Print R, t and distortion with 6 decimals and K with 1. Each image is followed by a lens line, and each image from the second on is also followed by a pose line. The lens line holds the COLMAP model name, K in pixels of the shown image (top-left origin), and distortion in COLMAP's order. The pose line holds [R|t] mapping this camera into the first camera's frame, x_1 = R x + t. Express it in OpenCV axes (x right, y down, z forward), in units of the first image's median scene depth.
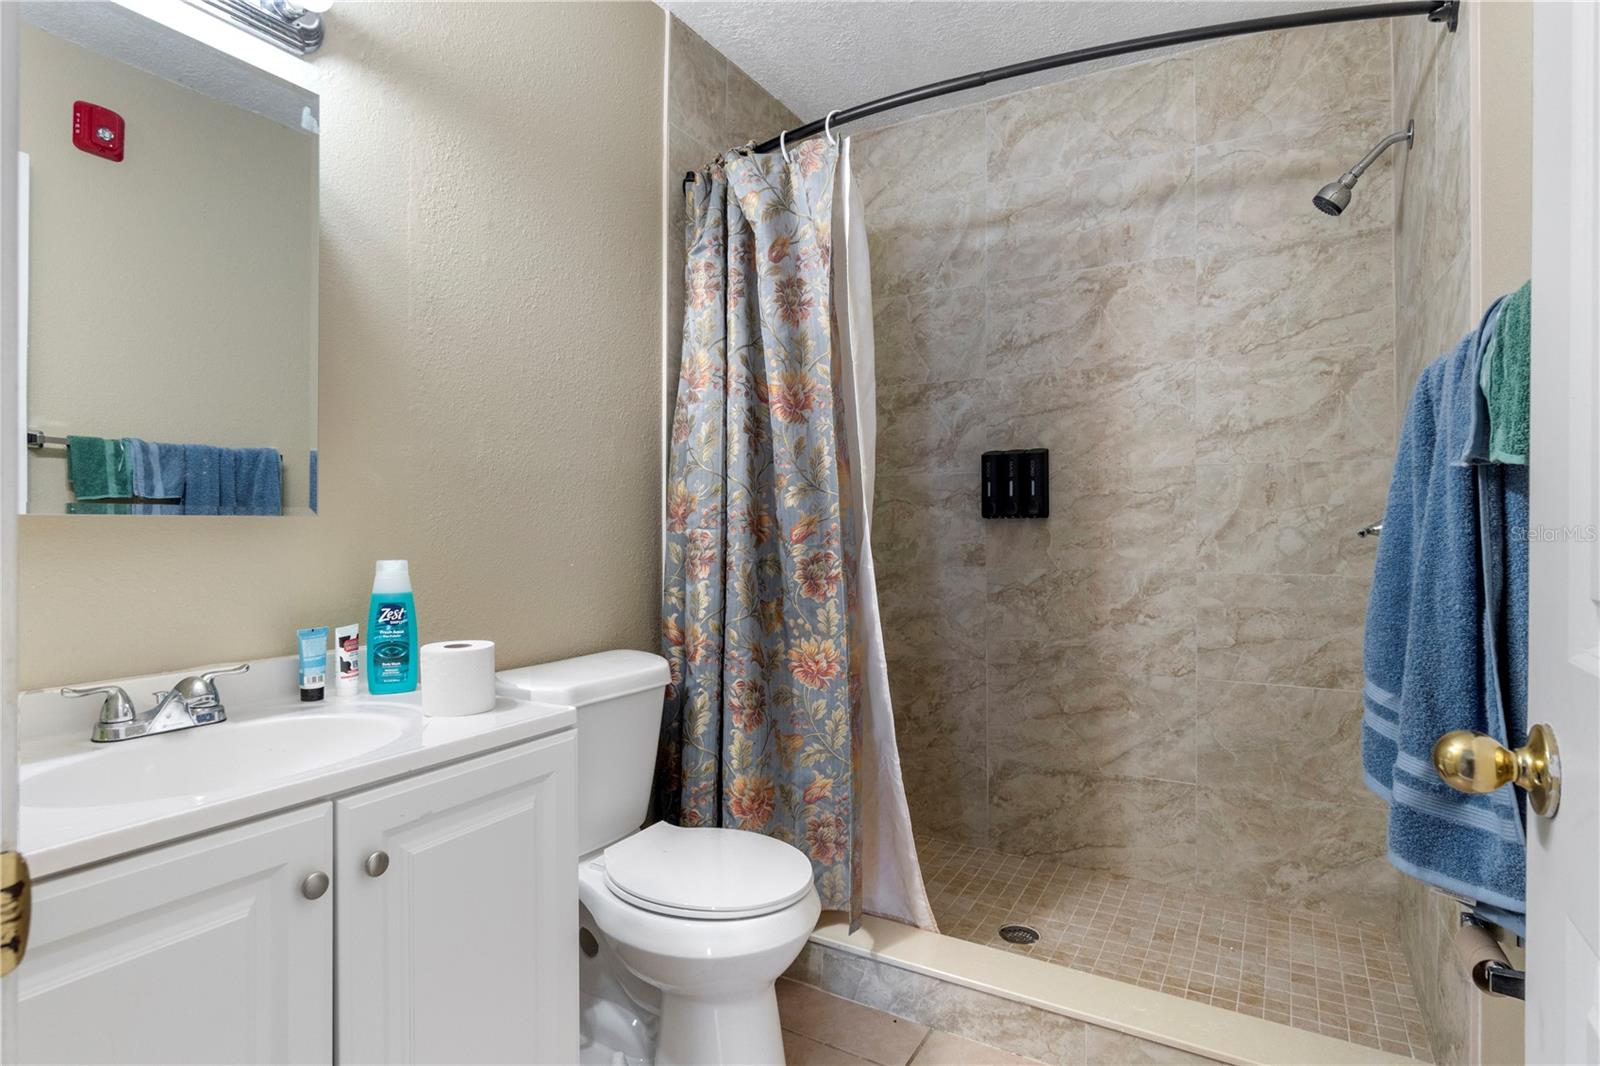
lens RADIAL K [[826.3, 0, 796.4], [0, 826.3, 529.3], [0, 0, 1]] dist [0.002855, 0.000062]
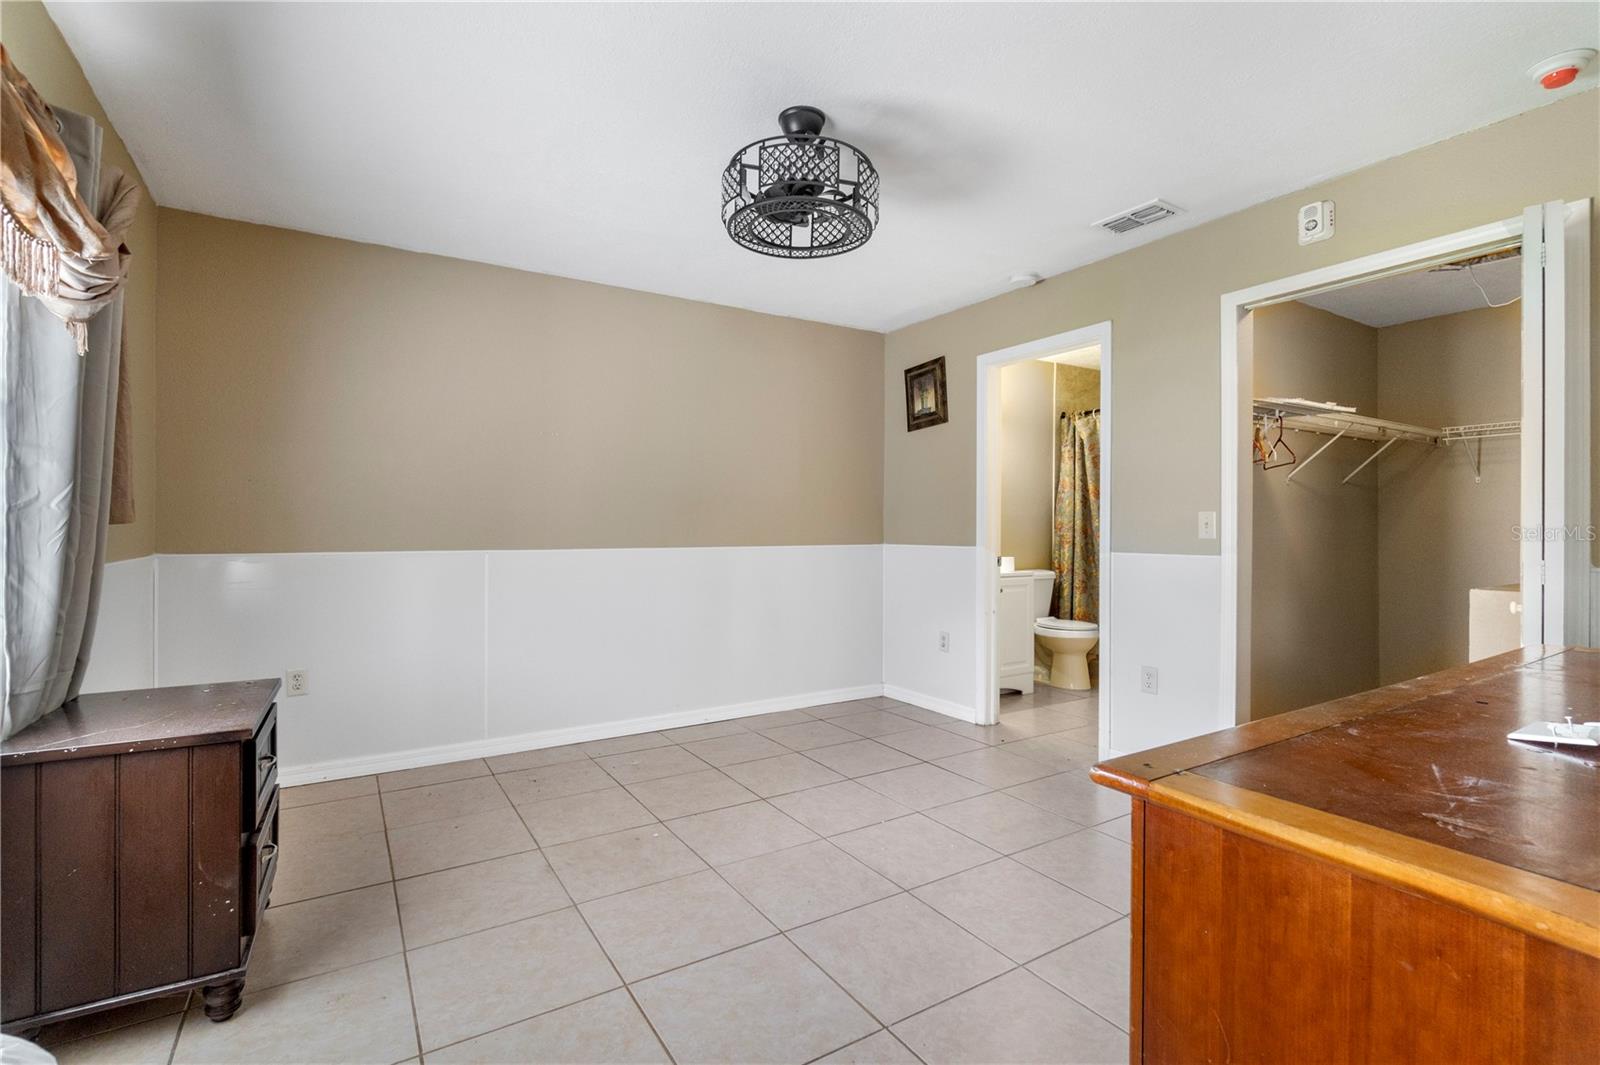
lens RADIAL K [[715.6, 0, 755.2], [0, 715.6, 522.5], [0, 0, 1]] dist [-0.003848, 0.001574]
pose [[0.860530, 0.003587, -0.509387, 0.263792], [-0.006165, 0.999975, -0.003373, -0.022679], [0.509362, 0.006043, 0.860531, -2.033285]]
